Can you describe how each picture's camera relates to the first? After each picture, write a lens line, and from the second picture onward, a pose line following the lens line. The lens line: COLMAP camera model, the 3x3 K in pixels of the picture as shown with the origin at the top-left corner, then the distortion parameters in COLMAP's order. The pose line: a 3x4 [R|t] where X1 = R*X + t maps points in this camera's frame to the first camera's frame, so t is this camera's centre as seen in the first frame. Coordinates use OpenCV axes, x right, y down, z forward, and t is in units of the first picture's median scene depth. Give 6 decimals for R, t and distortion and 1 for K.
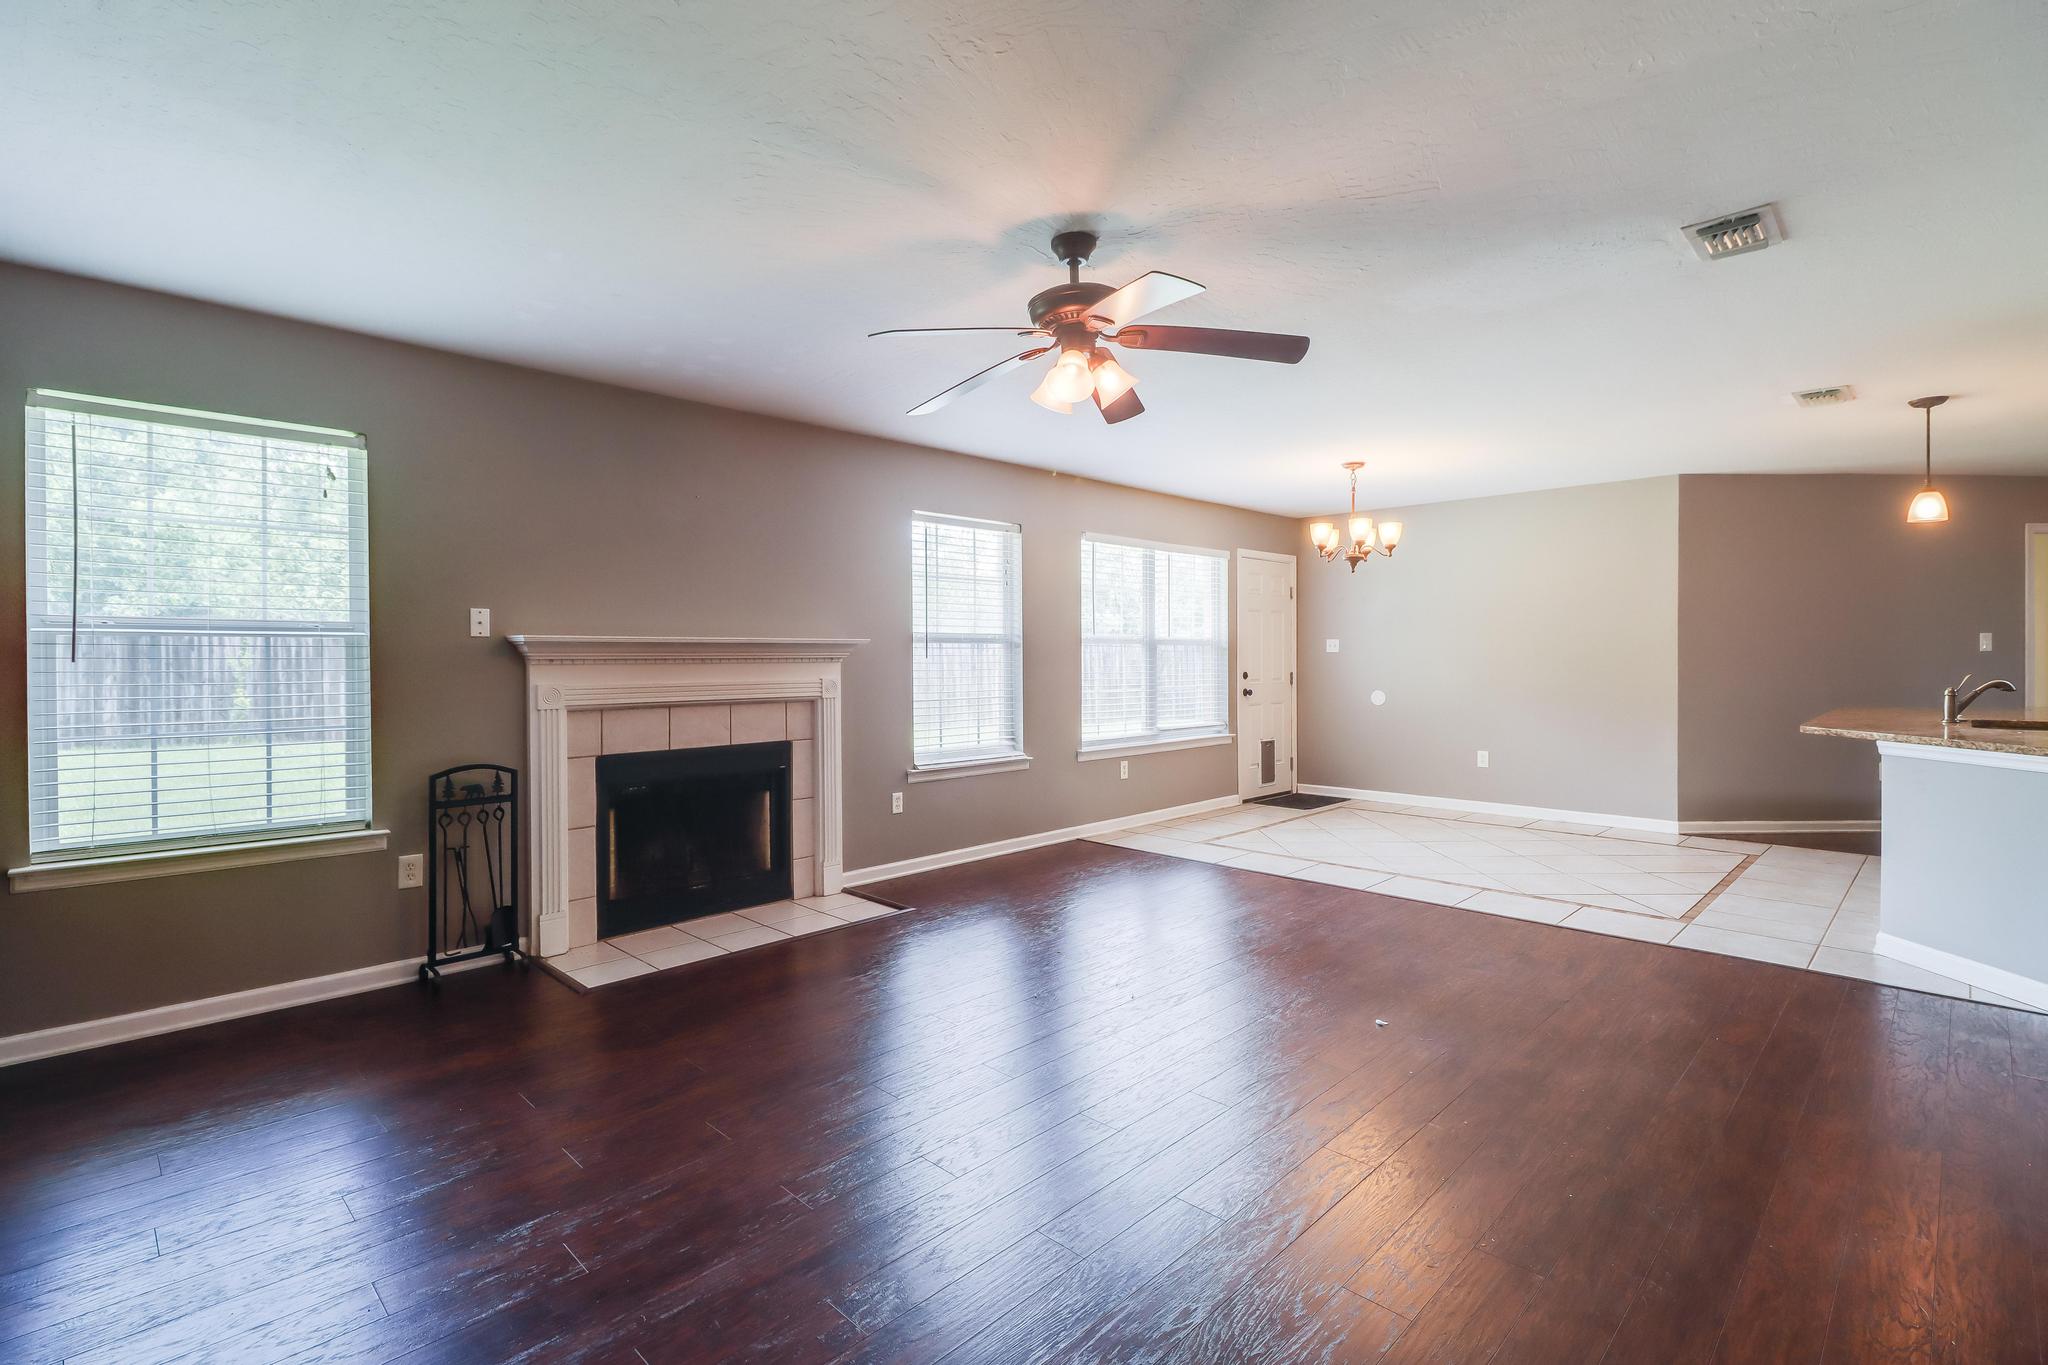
lens RADIAL K [[951.4, 0, 1026.7], [0, 951.4, 649.2], [0, 0, 1]] dist [0.000348, -0.006795]
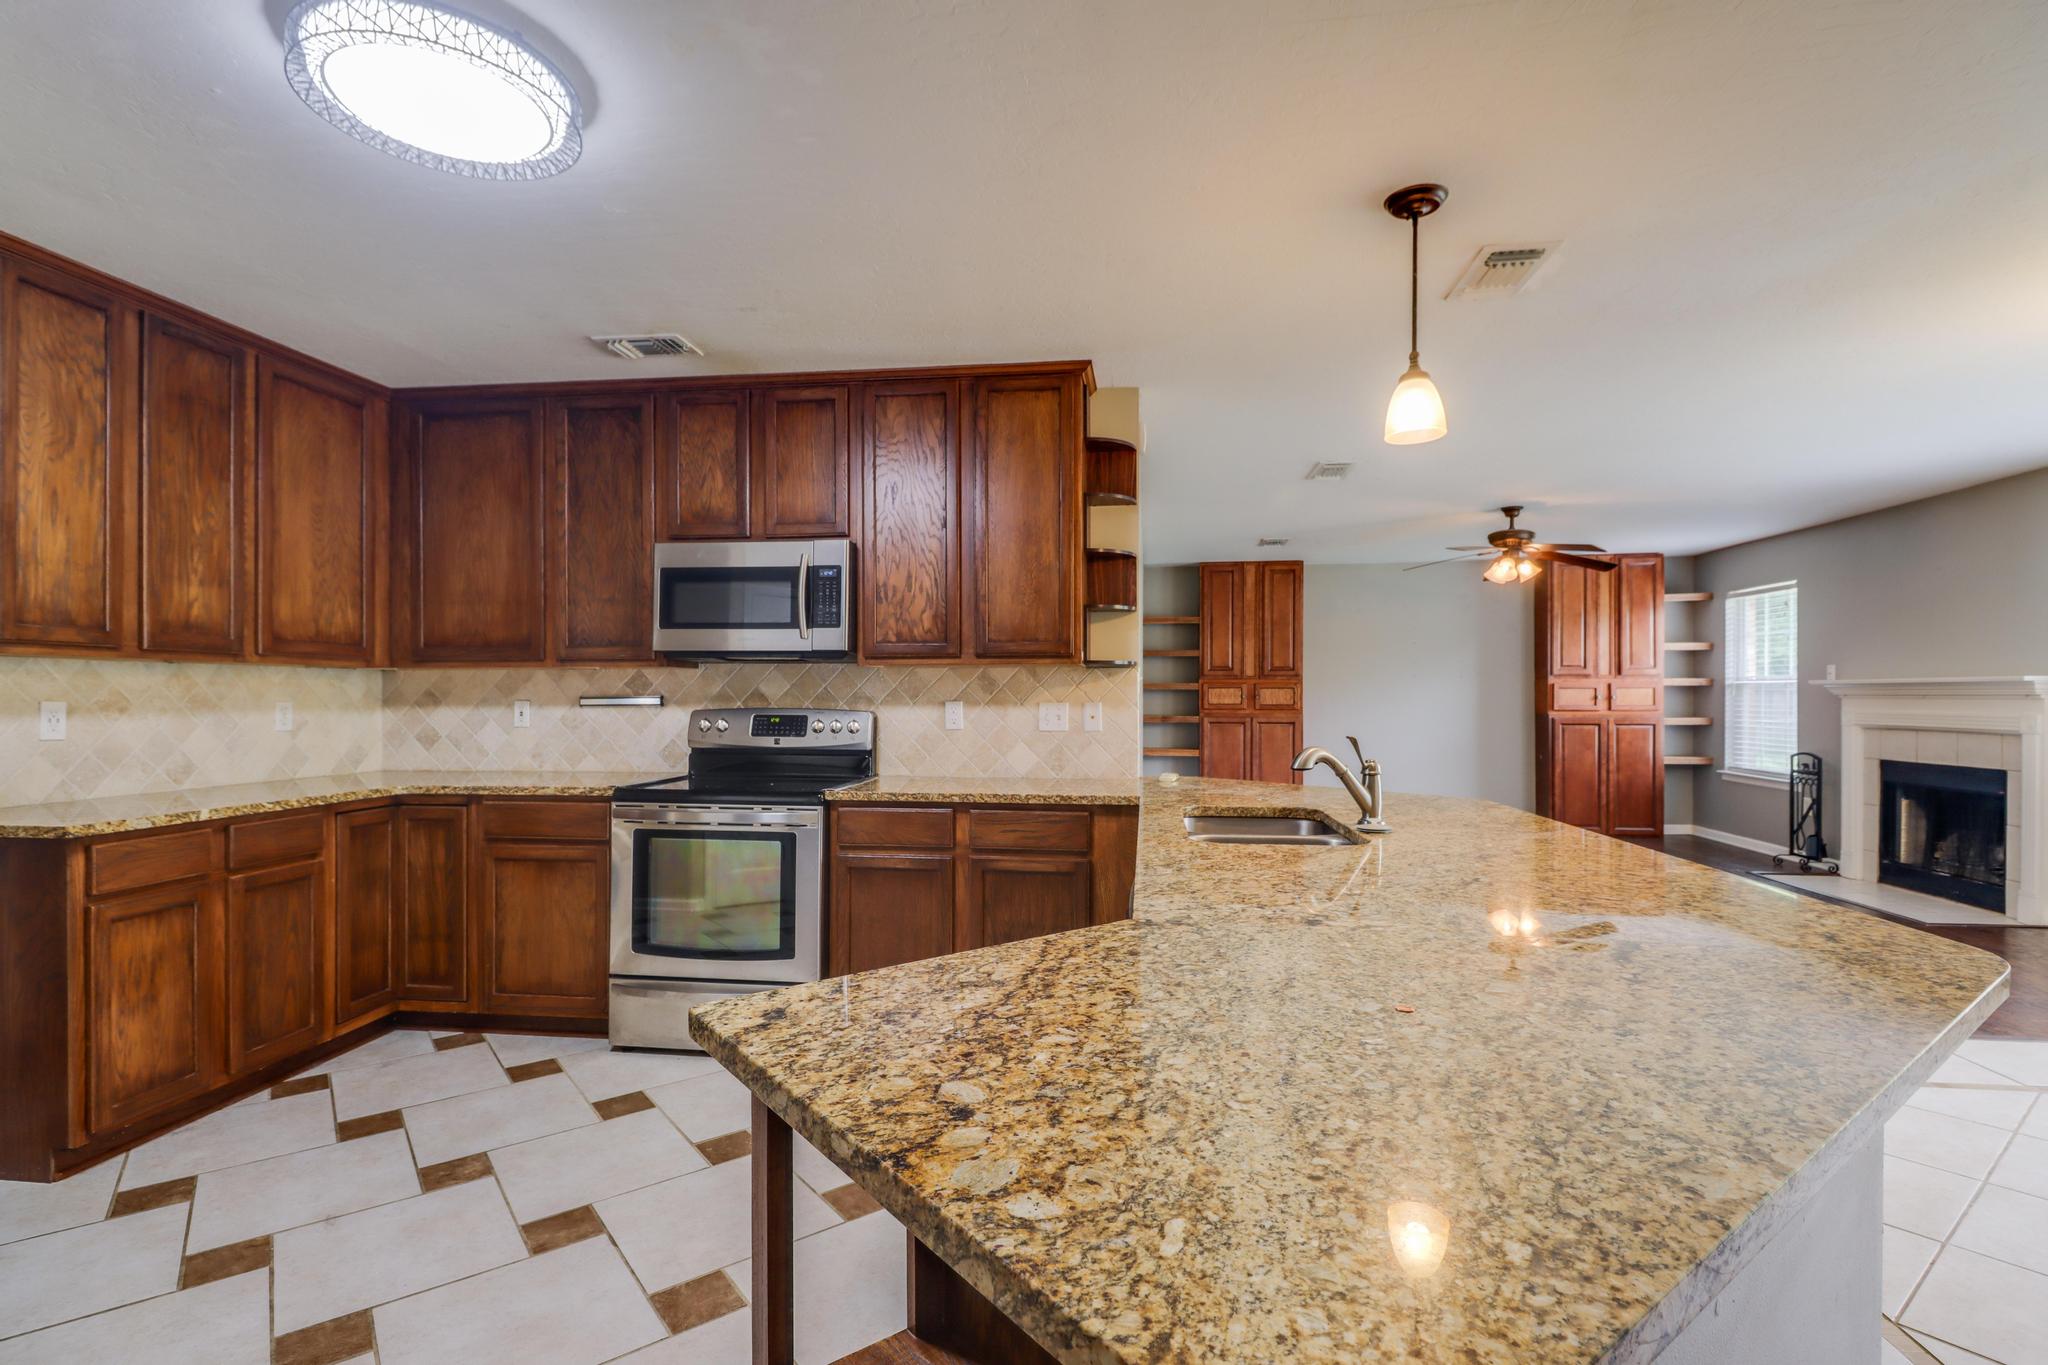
lens RADIAL K [[964.2, 0, 1022.4], [0, 964.2, 695.8], [0, 0, 1]] dist [0.000879, -0.000090]
pose [[-0.796483, 0.000519, -0.604660, 1.353969], [0.001448, 0.999998, -0.001049, 0.009359], [0.604659, -0.001711, -0.796483, 1.213688]]
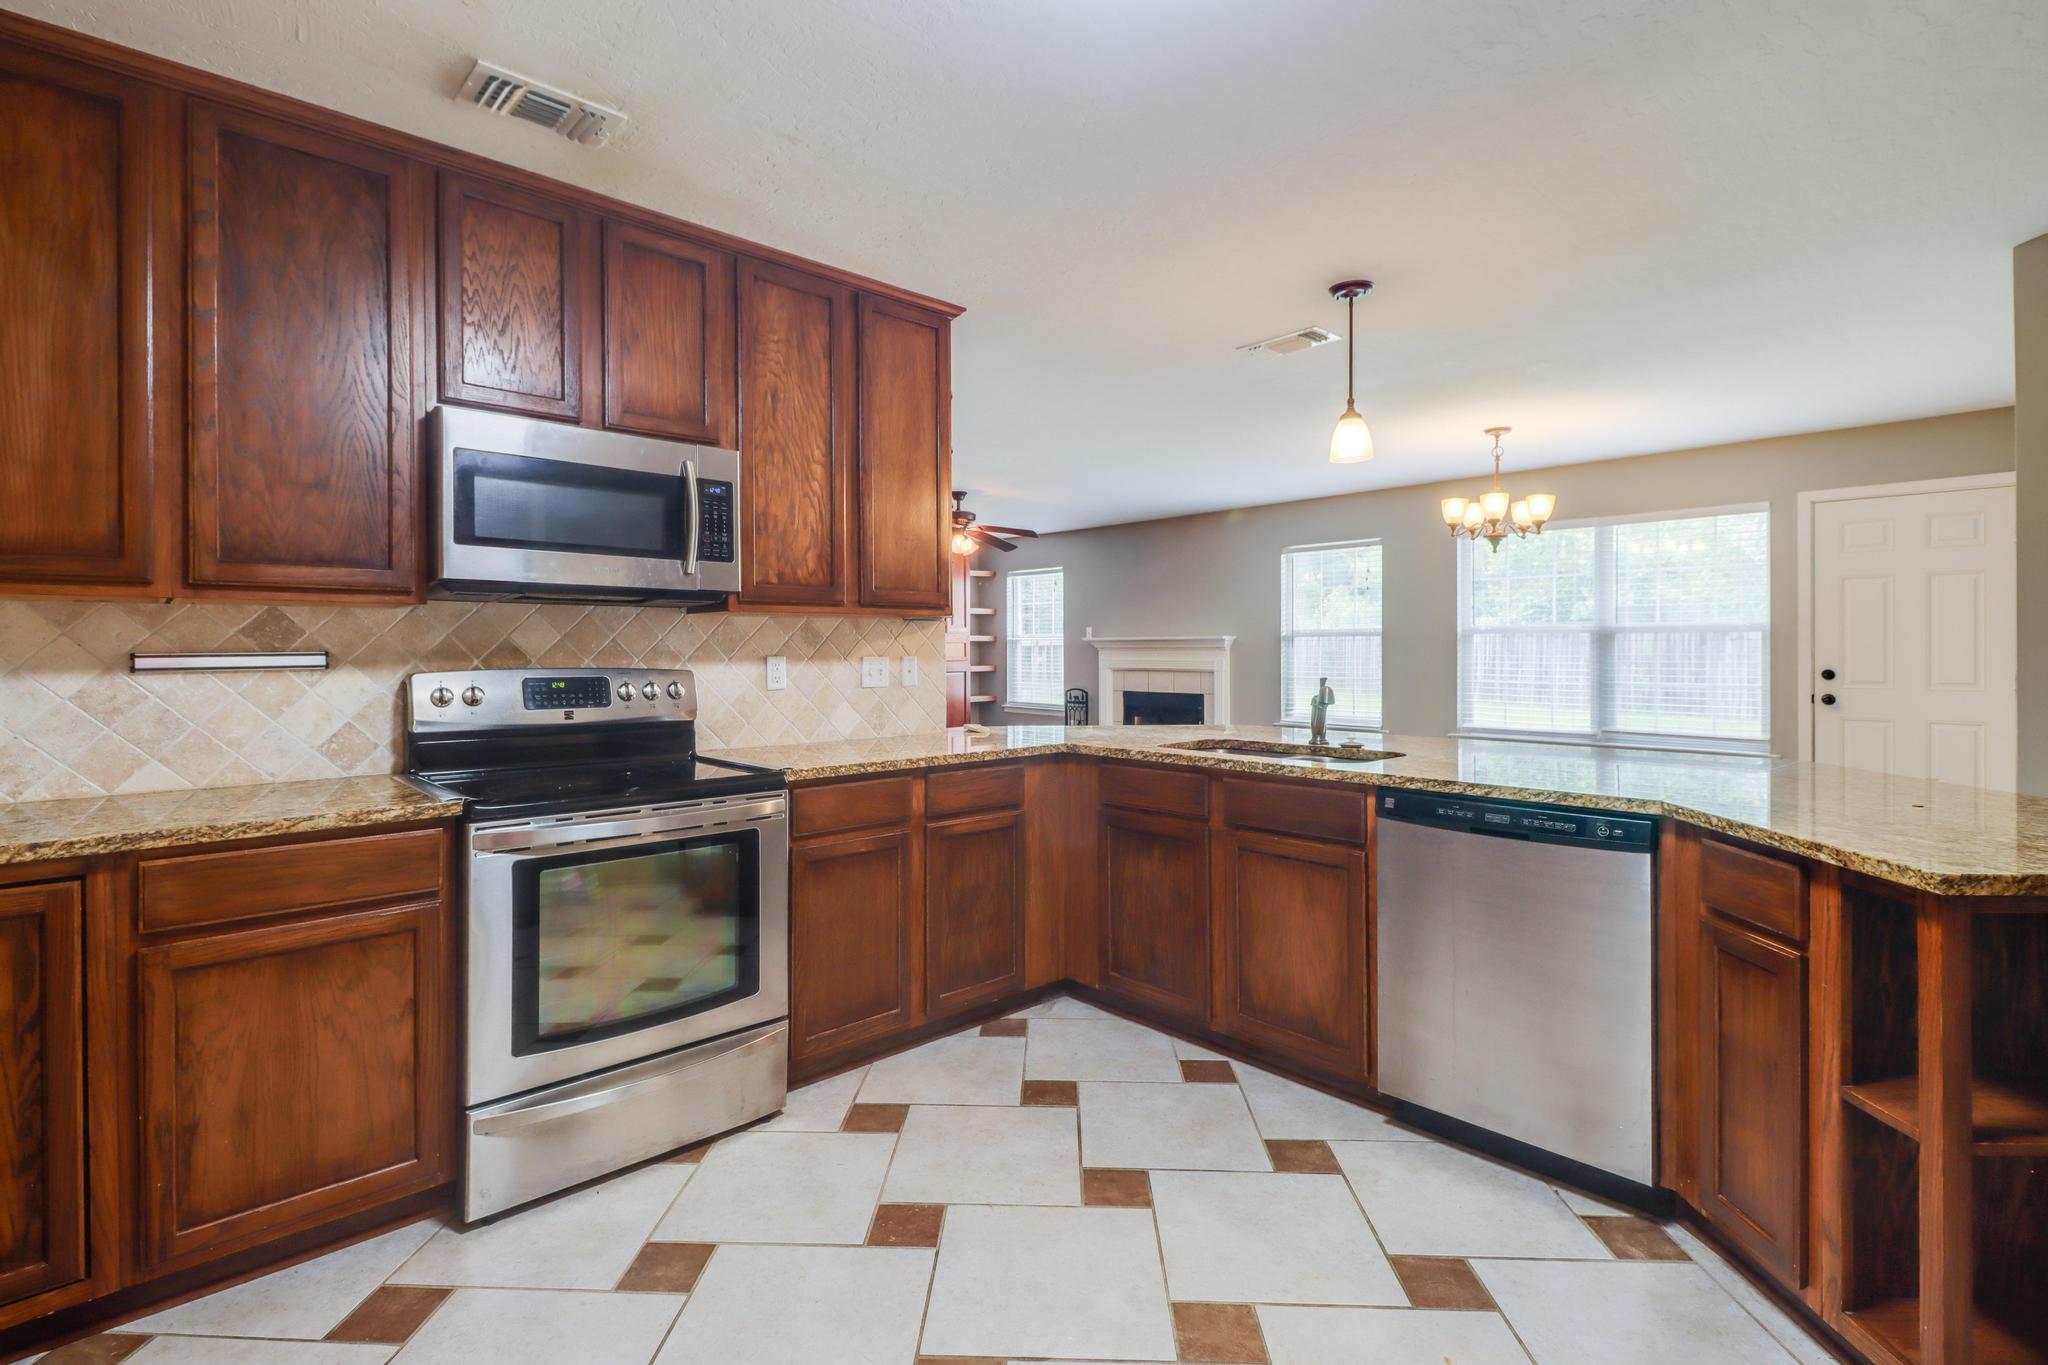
lens RADIAL K [[951.4, 0, 1026.7], [0, 951.4, 649.2], [0, 0, 1]] dist [0.000348, -0.006795]
pose [[-0.042814, 0.001014, -0.999083, 1.572034], [0.005943, 0.999982, 0.000760, 0.008659], [0.999065, -0.005905, -0.042819, 0.754316]]
